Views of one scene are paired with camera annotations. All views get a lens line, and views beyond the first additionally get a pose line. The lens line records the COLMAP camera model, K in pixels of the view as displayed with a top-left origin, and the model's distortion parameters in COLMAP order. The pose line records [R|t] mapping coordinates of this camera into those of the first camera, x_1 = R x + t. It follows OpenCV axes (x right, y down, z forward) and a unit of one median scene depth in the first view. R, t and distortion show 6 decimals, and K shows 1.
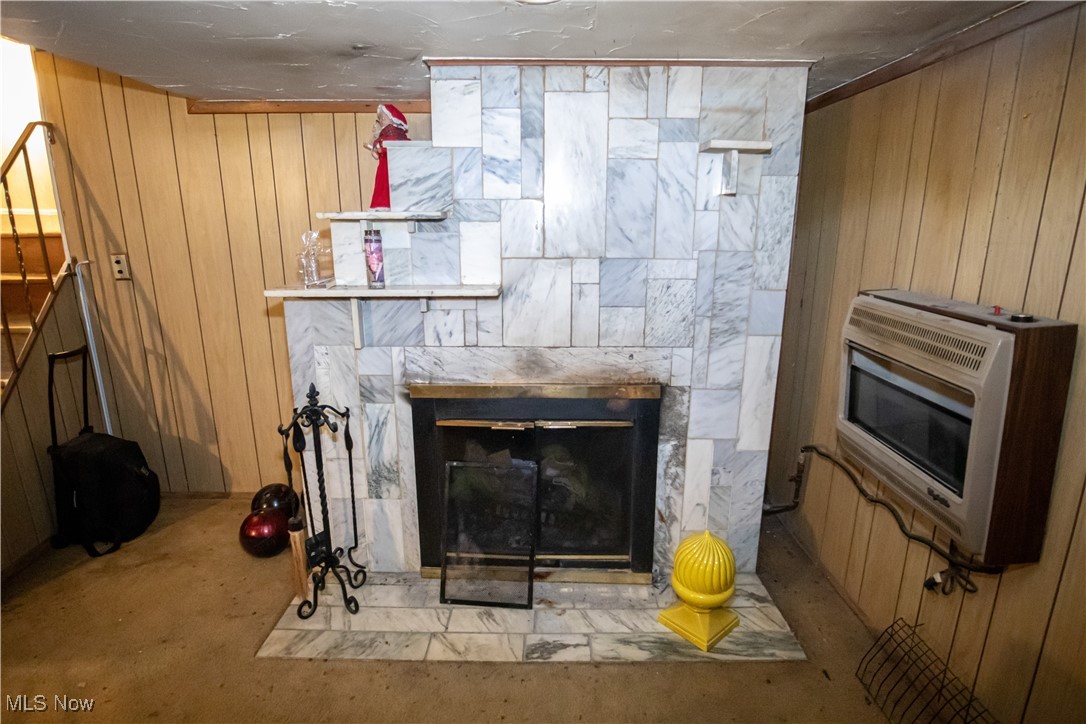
lens RADIAL K [[563.7, 0, 543.0], [0, 563.7, 362.0], [0, 0, 1]] dist [-0.066132, 0.031324]
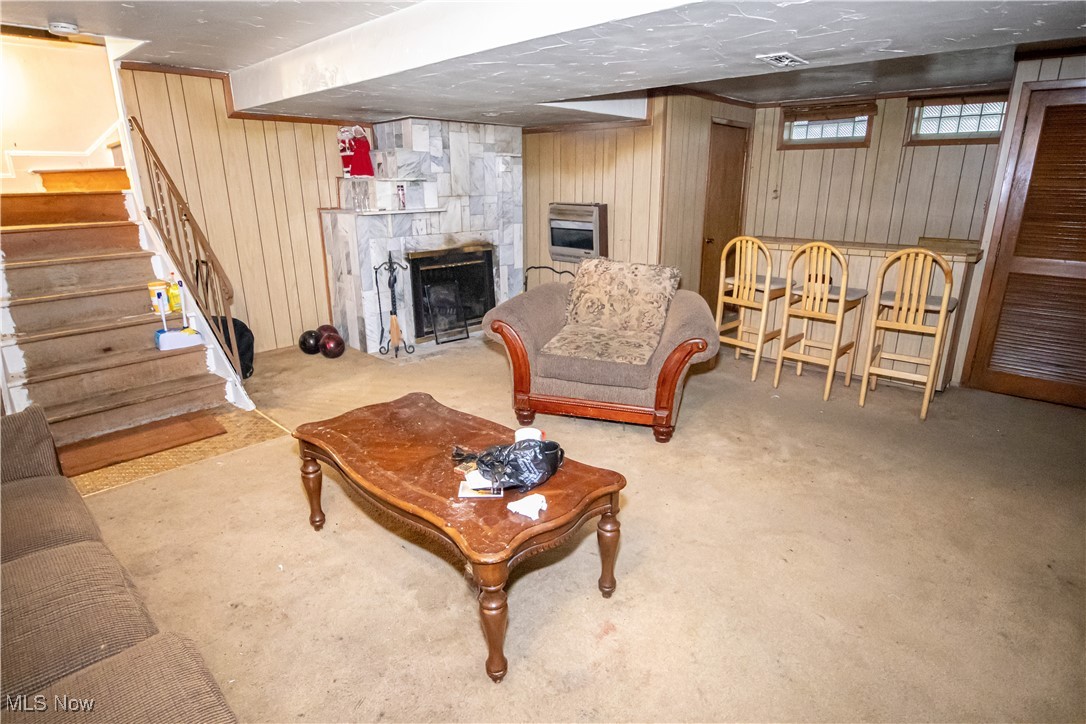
lens RADIAL K [[563.7, 0, 543.0], [0, 563.7, 362.0], [0, 0, 1]] dist [-0.066132, 0.031324]
pose [[0.696122, -0.218294, 0.683931, -1.554948], [0.177150, 0.975423, 0.131023, 0.278265], [-0.695724, 0.029950, 0.717684, -1.046500]]
